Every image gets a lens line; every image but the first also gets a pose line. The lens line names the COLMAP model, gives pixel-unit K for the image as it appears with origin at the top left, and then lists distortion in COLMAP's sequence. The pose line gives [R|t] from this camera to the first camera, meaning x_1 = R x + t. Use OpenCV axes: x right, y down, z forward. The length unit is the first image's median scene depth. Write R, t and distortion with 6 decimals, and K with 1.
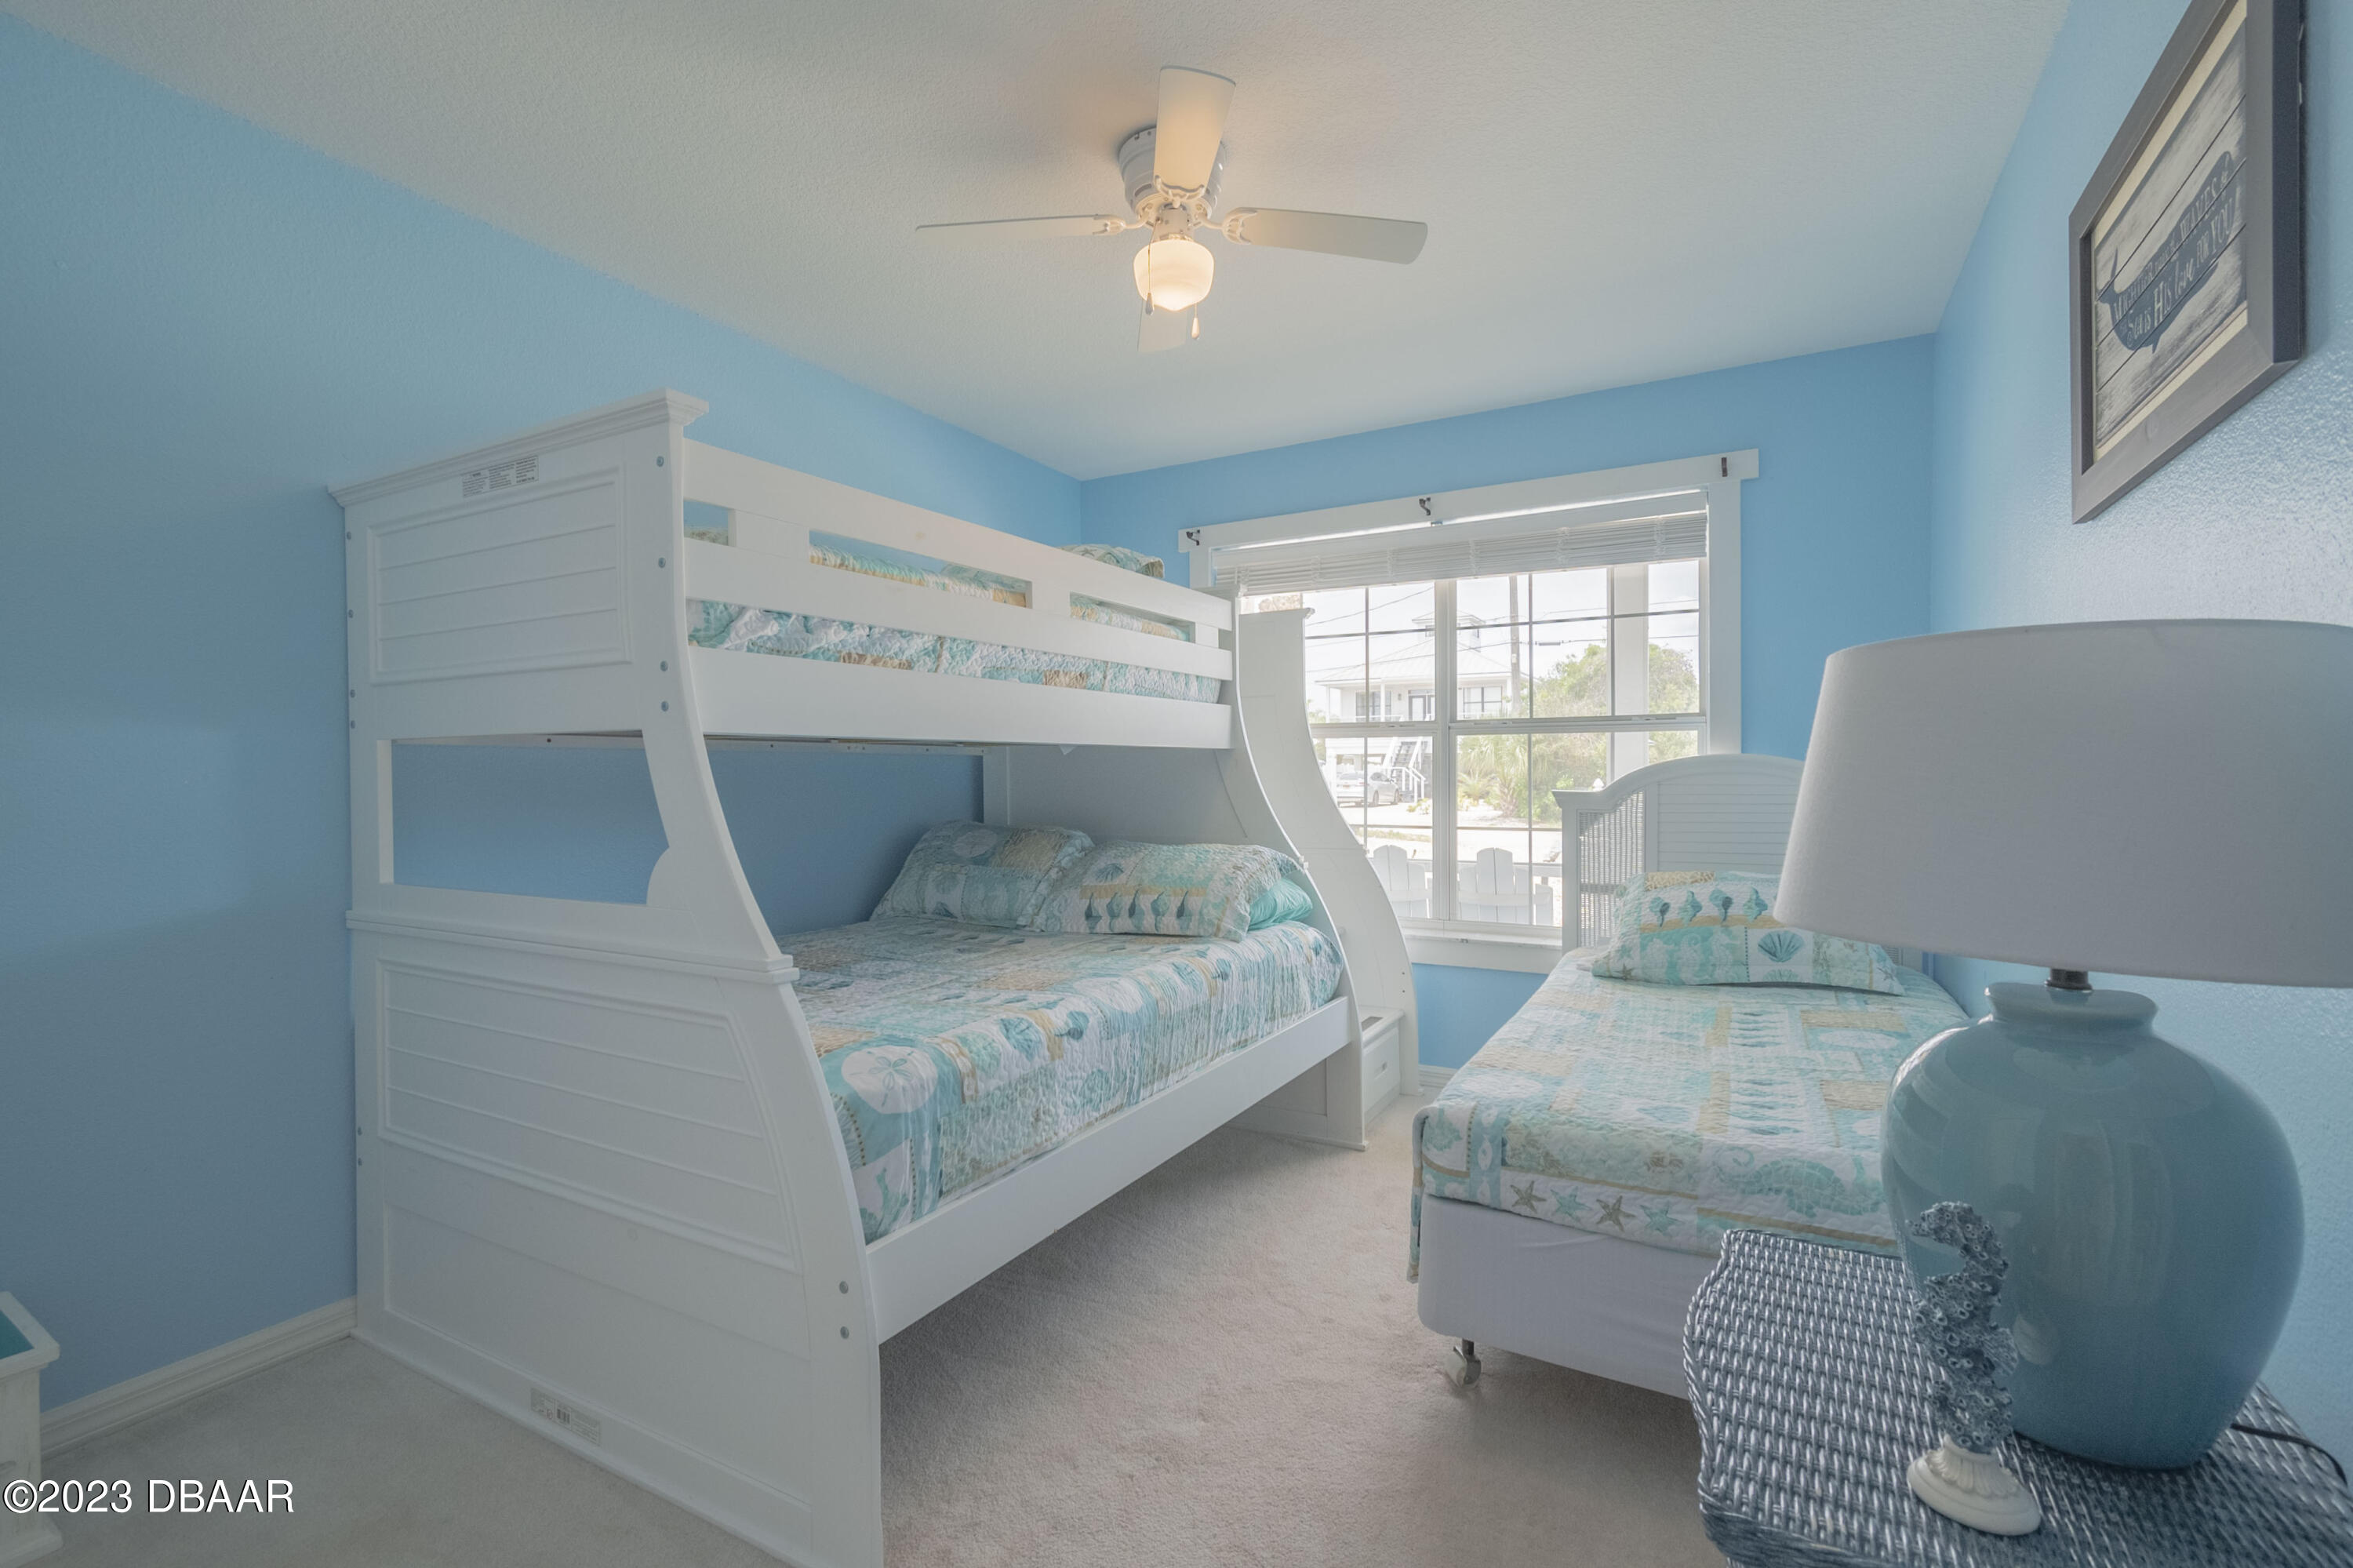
lens RADIAL K [[1047.7, 0, 1181.0], [0, 1047.7, 785.0], [0, 0, 1]] dist [0.006492, -0.002655]
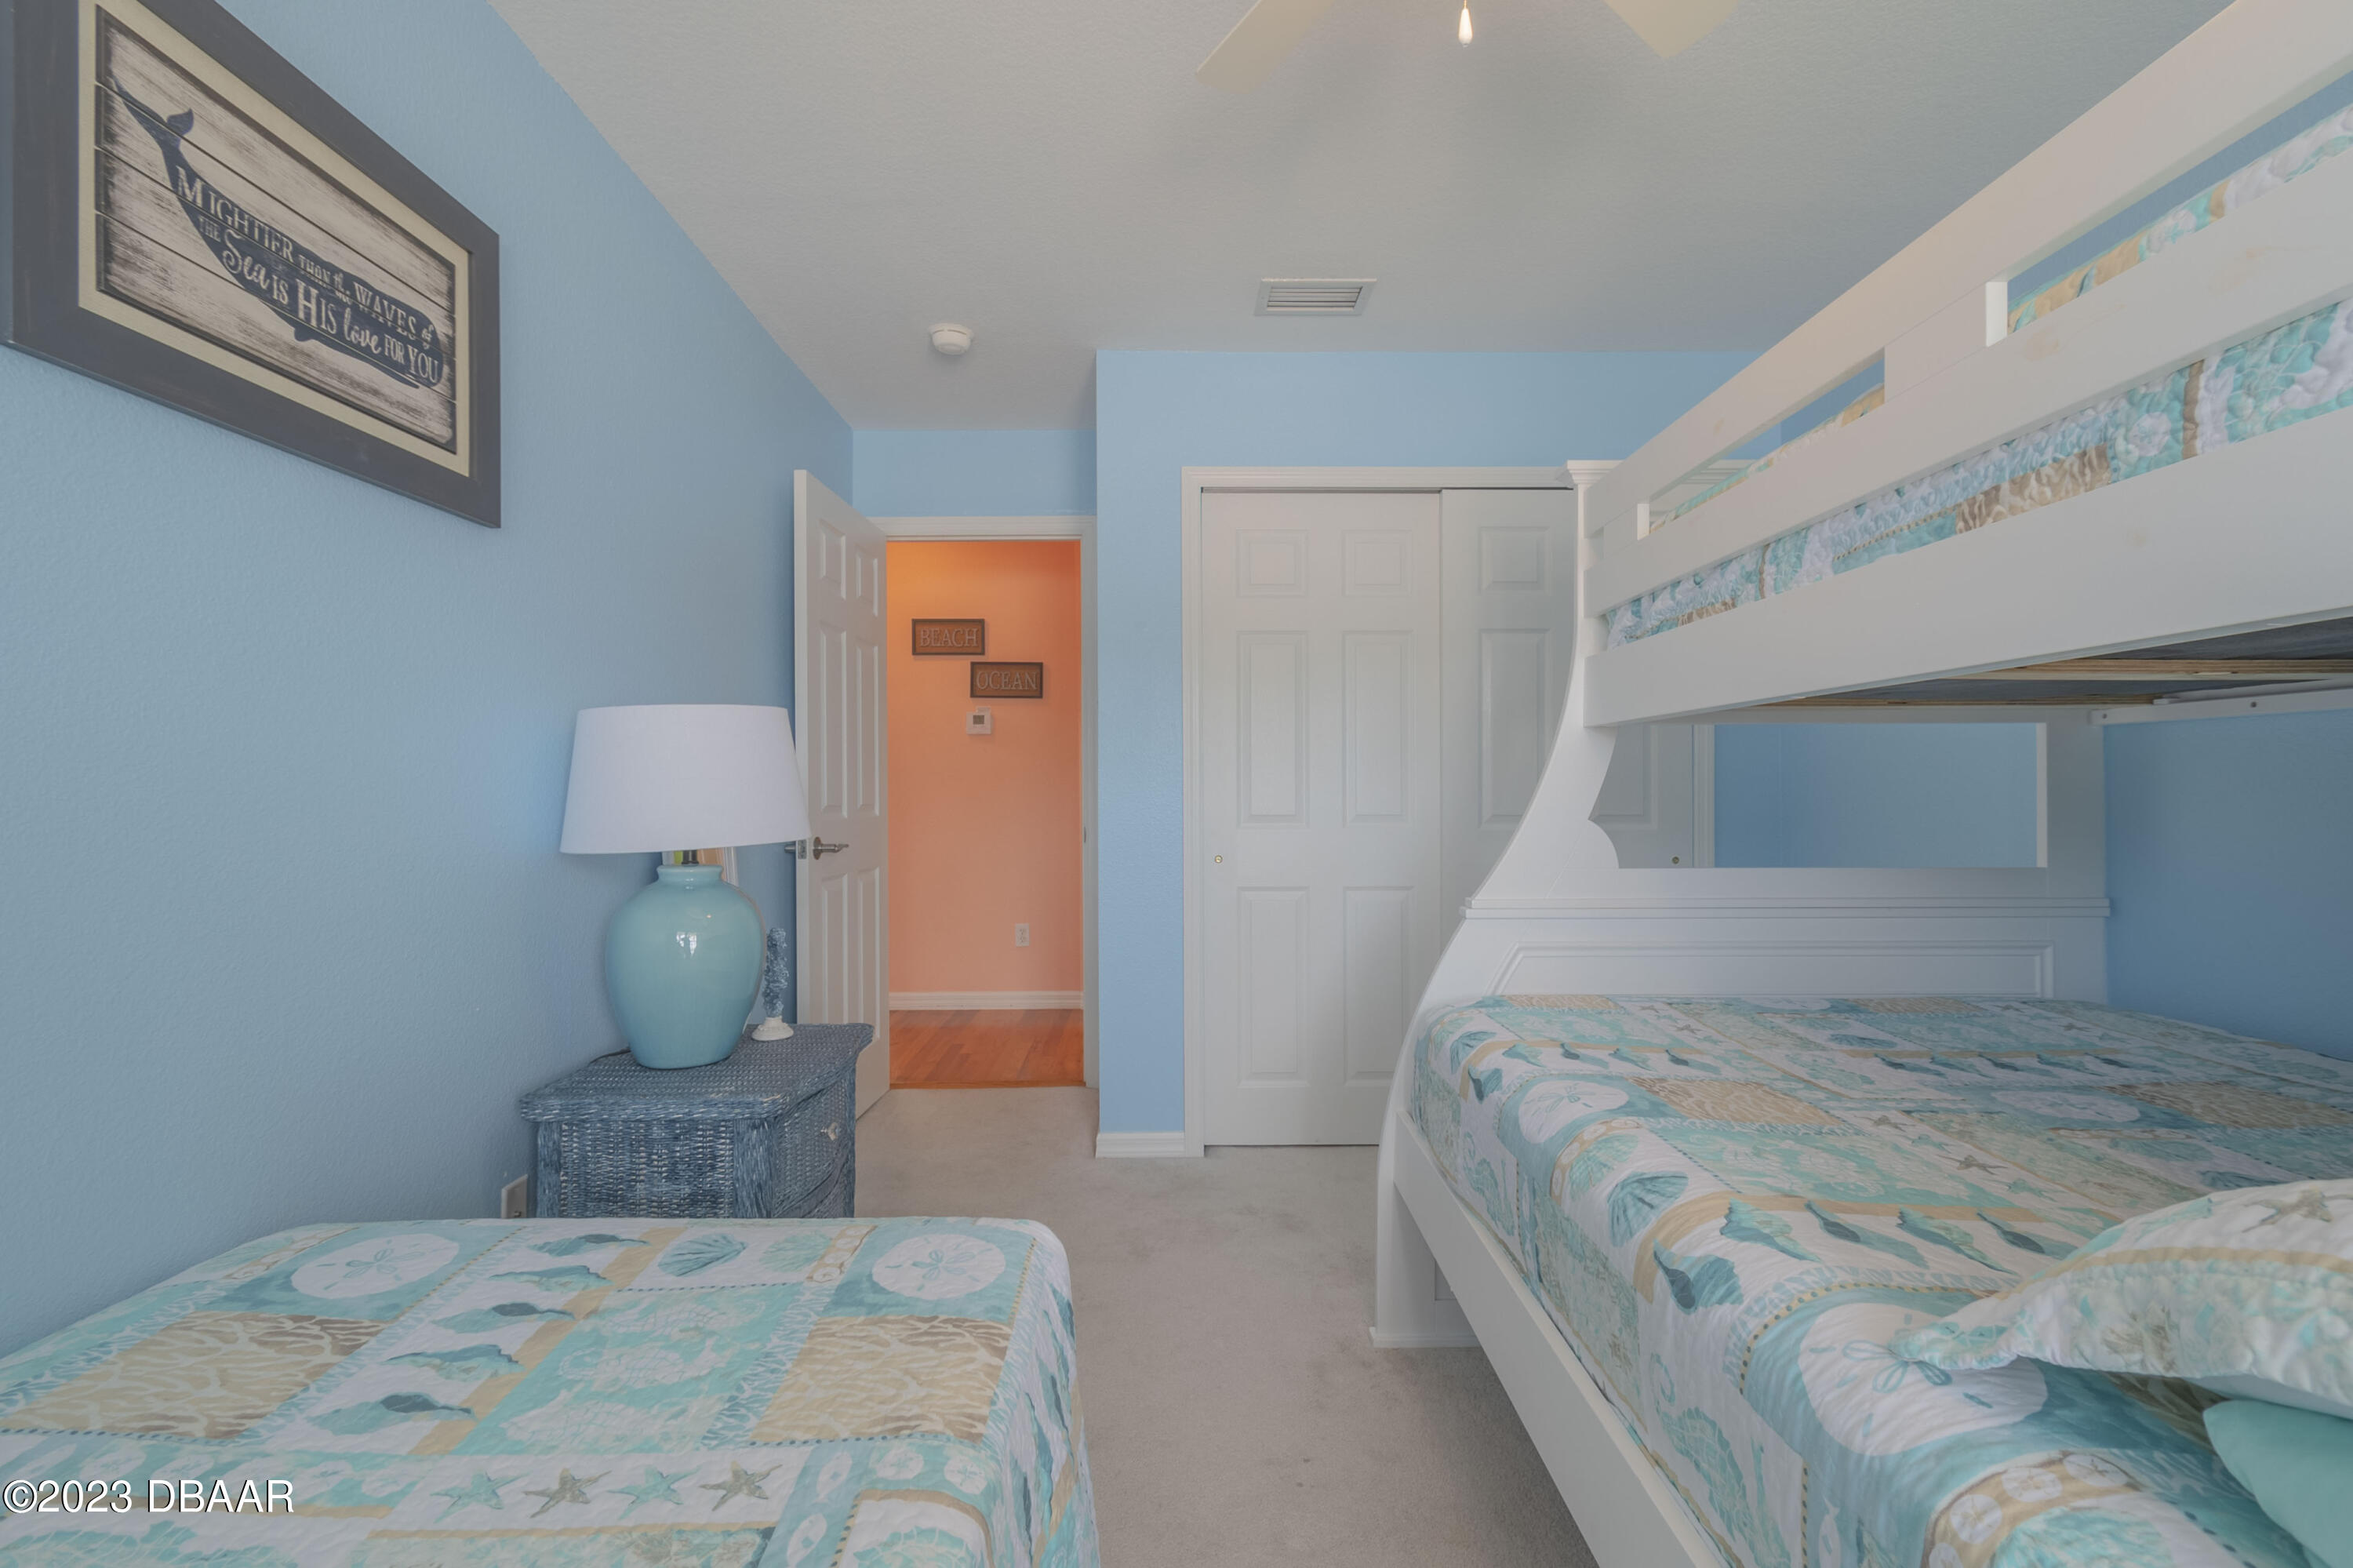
lens RADIAL K [[1047.7, 0, 1180.2], [0, 1047.7, 780.4], [0, 0, 1]] dist [0.006492, -0.002655]
pose [[-0.868211, 0.007805, -0.496133, 0.419927], [0.004579, 0.999960, 0.007716, 0.001826], [0.496174, 0.004427, -0.868212, 1.381182]]
